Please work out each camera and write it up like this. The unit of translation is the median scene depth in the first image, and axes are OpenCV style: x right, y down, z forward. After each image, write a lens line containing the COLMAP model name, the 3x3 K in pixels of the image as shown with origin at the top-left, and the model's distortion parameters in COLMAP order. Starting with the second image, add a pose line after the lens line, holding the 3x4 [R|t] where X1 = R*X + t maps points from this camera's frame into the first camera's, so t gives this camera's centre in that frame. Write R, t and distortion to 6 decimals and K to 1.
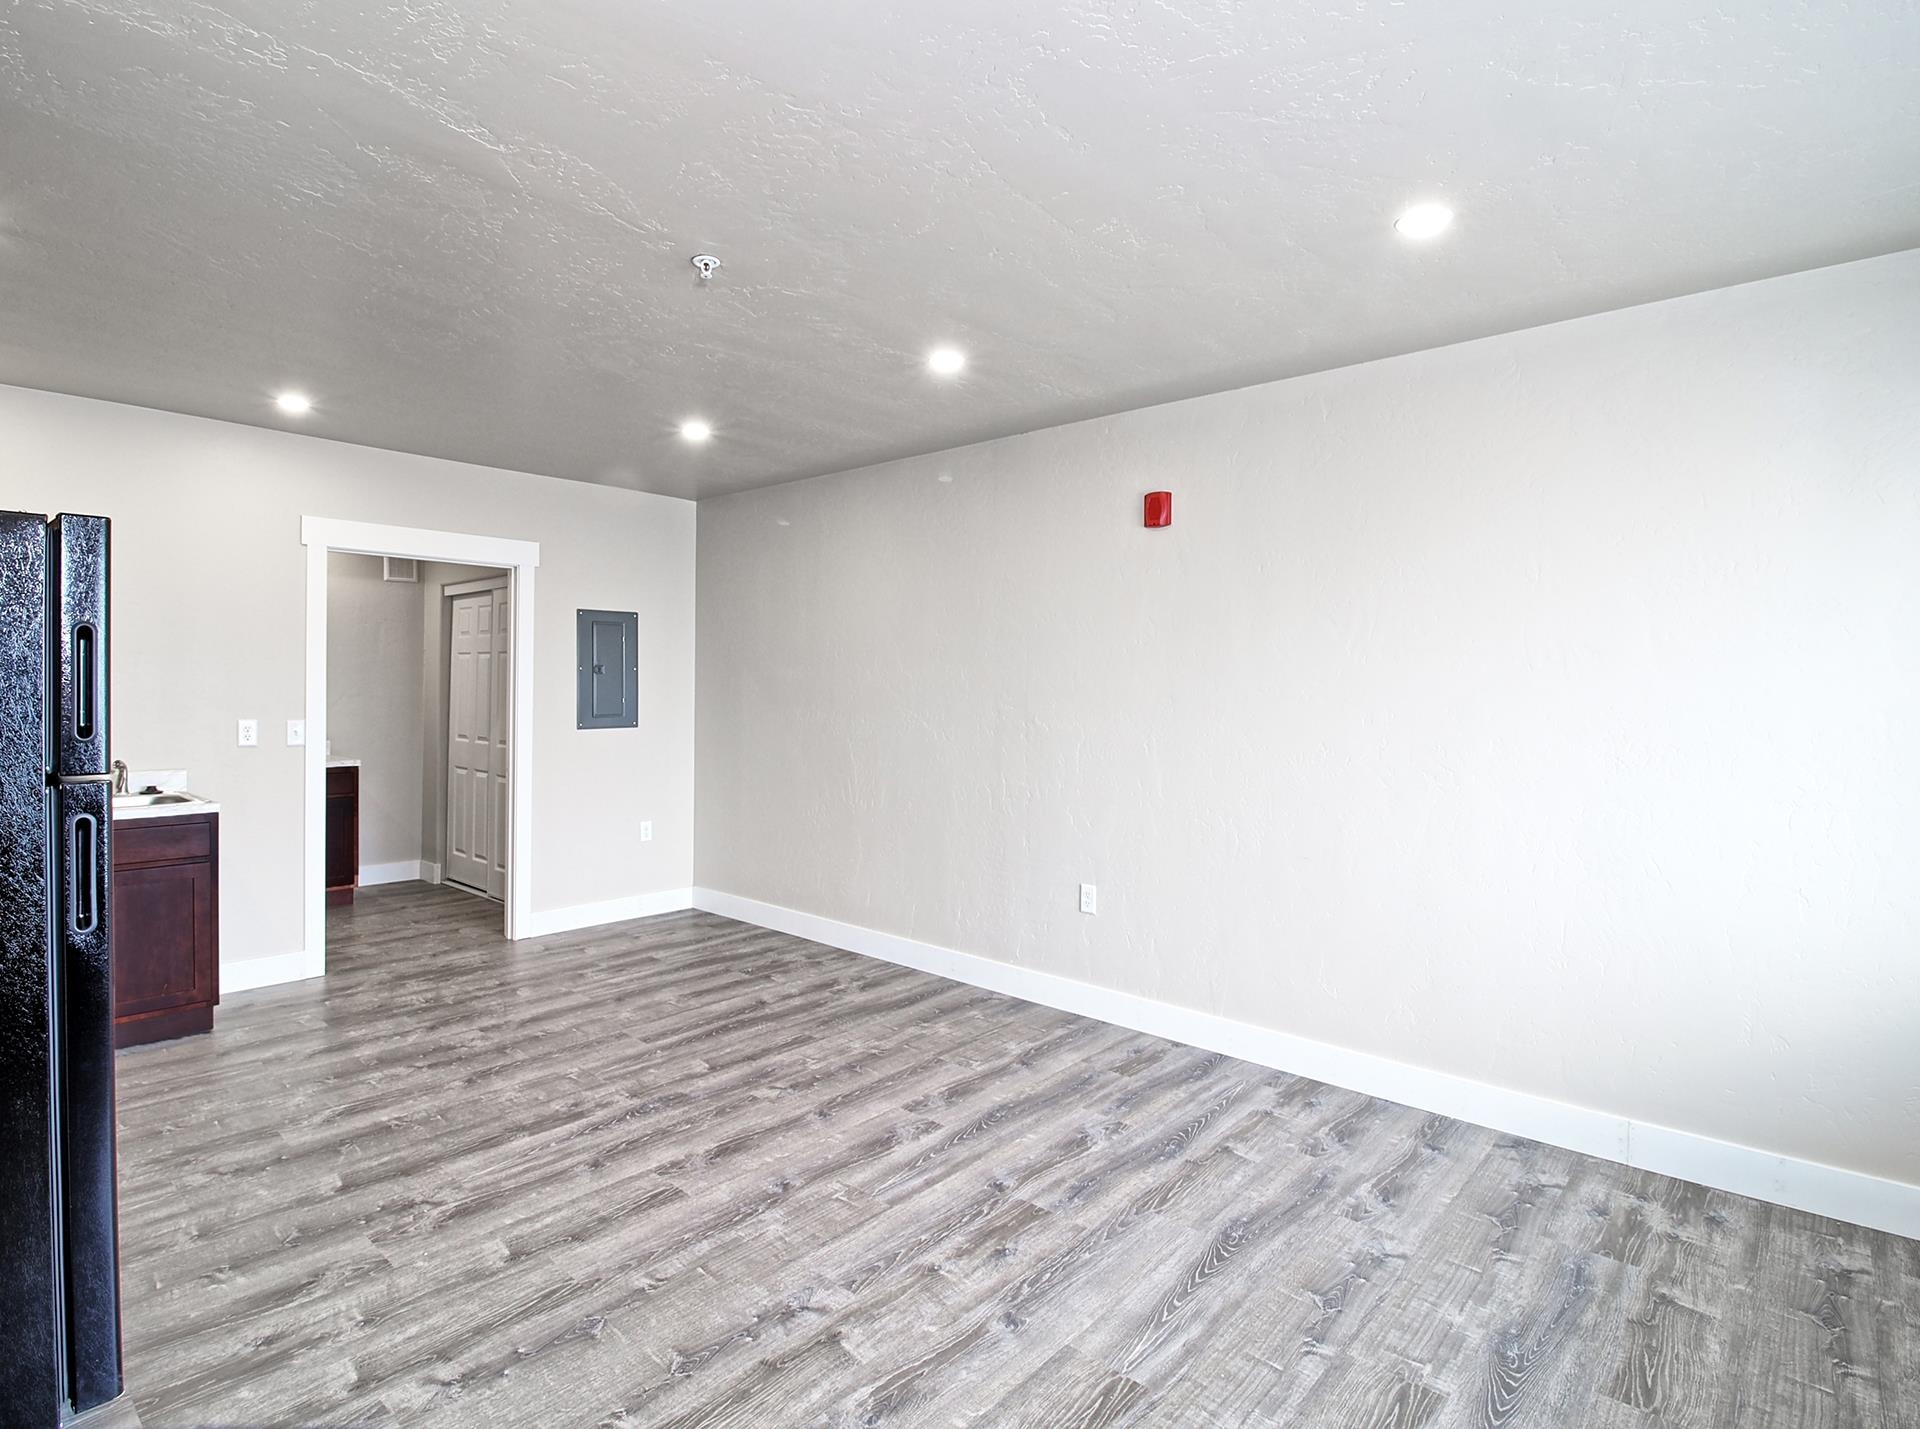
lens RADIAL K [[981.1, 0, 956.4], [0, 981.1, 693.6], [0, 0, 1]] dist [-0.017566, -0.001302]
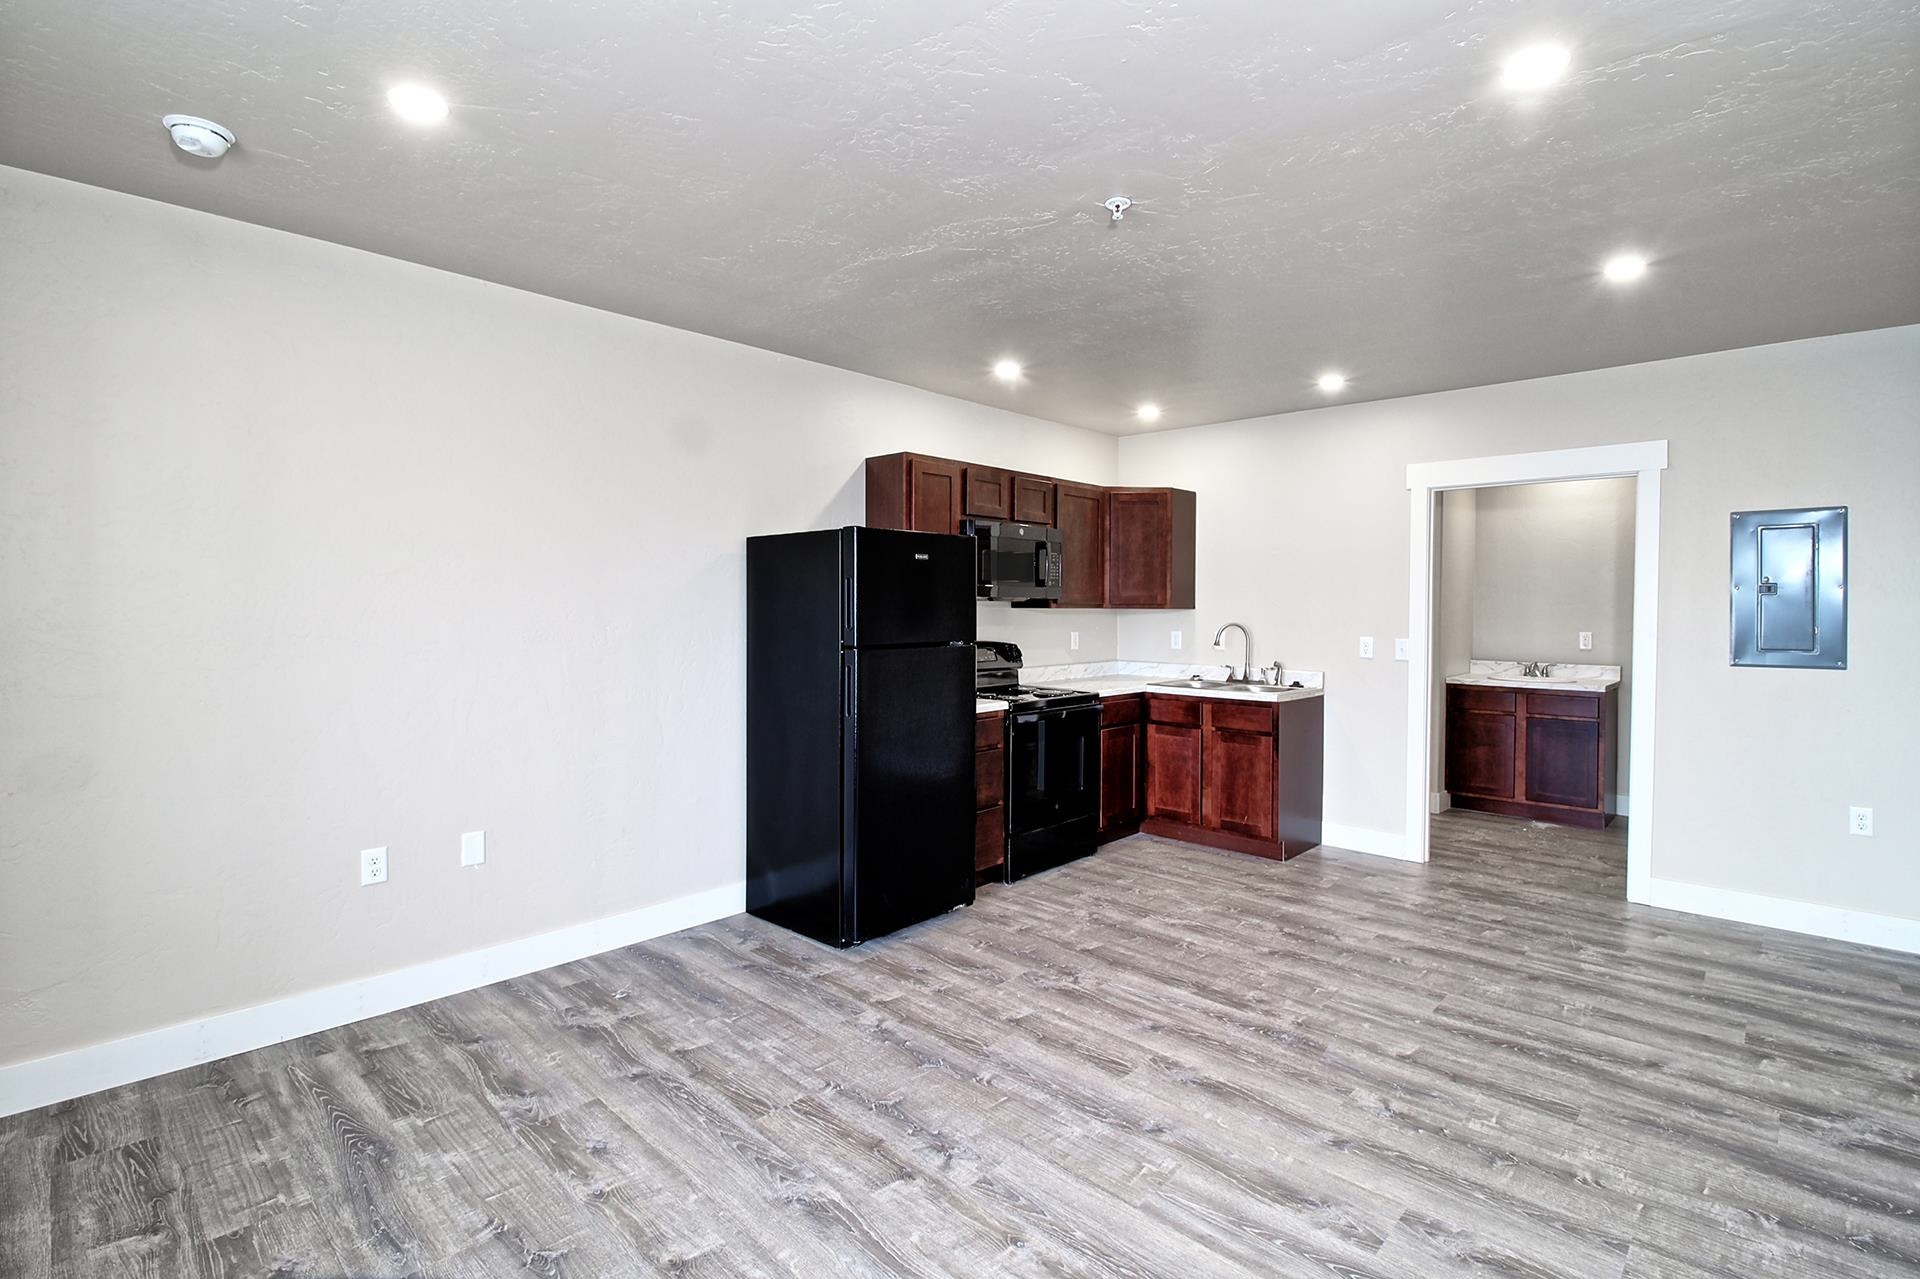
lens RADIAL K [[891.7, 0, 972.5], [0, 891.7, 615.3], [0, 0, 1]] dist [0.001559, -0.013088]
pose [[-0.029039, 0.003488, -0.999572, 0.565261], [-0.013410, 0.999903, 0.003879, 0.002177], [0.999488, 0.013517, -0.028990, 0.683733]]
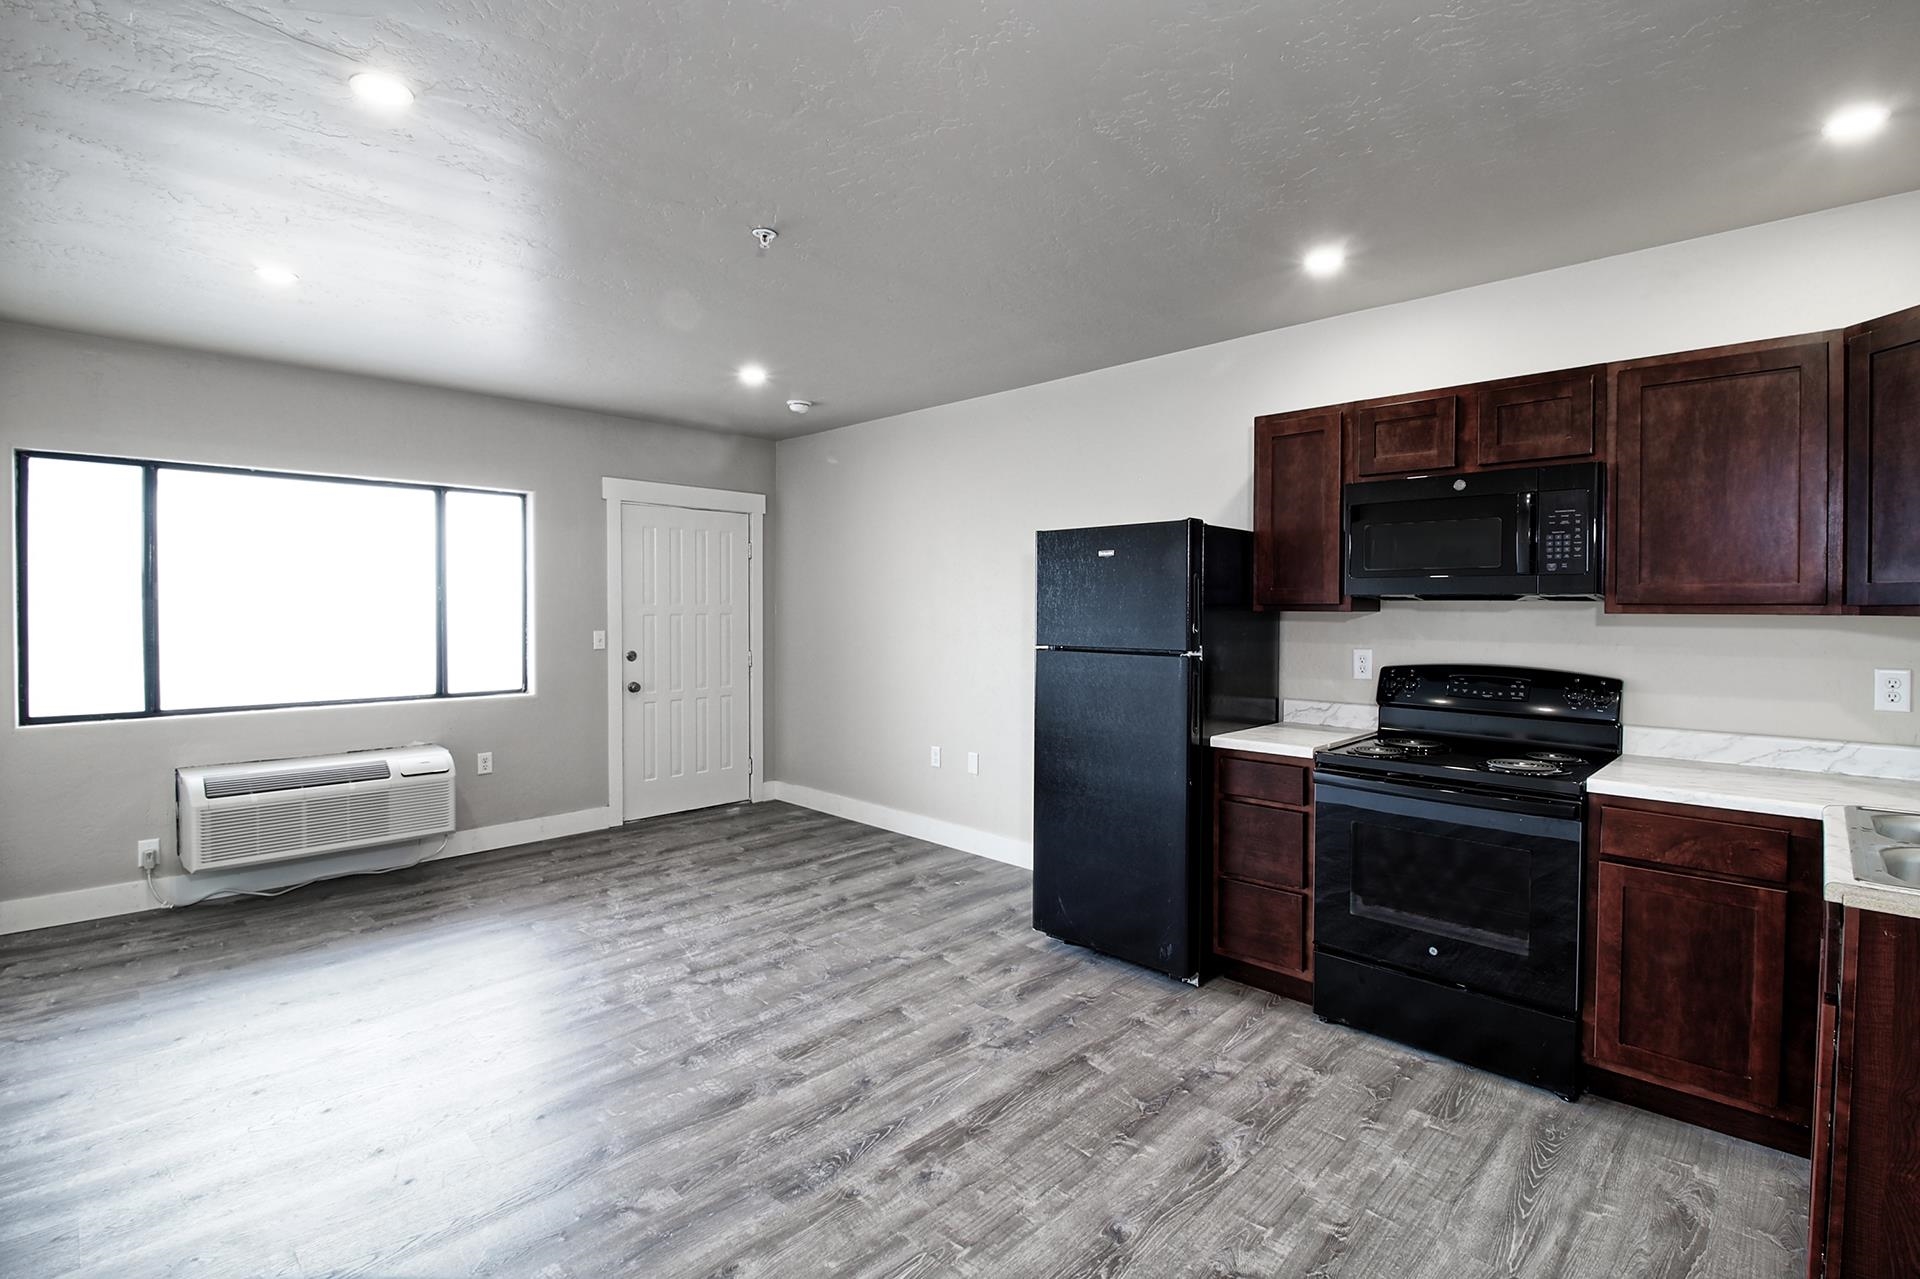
lens RADIAL K [[891.7, 0, 972.5], [0, 891.7, 615.3], [0, 0, 1]] dist [0.001559, -0.013088]
pose [[-0.998486, -0.014463, 0.053064, -0.439295], [-0.013455, 0.999723, 0.019304, -0.011844], [-0.053329, 0.018561, -0.998404, 1.597864]]
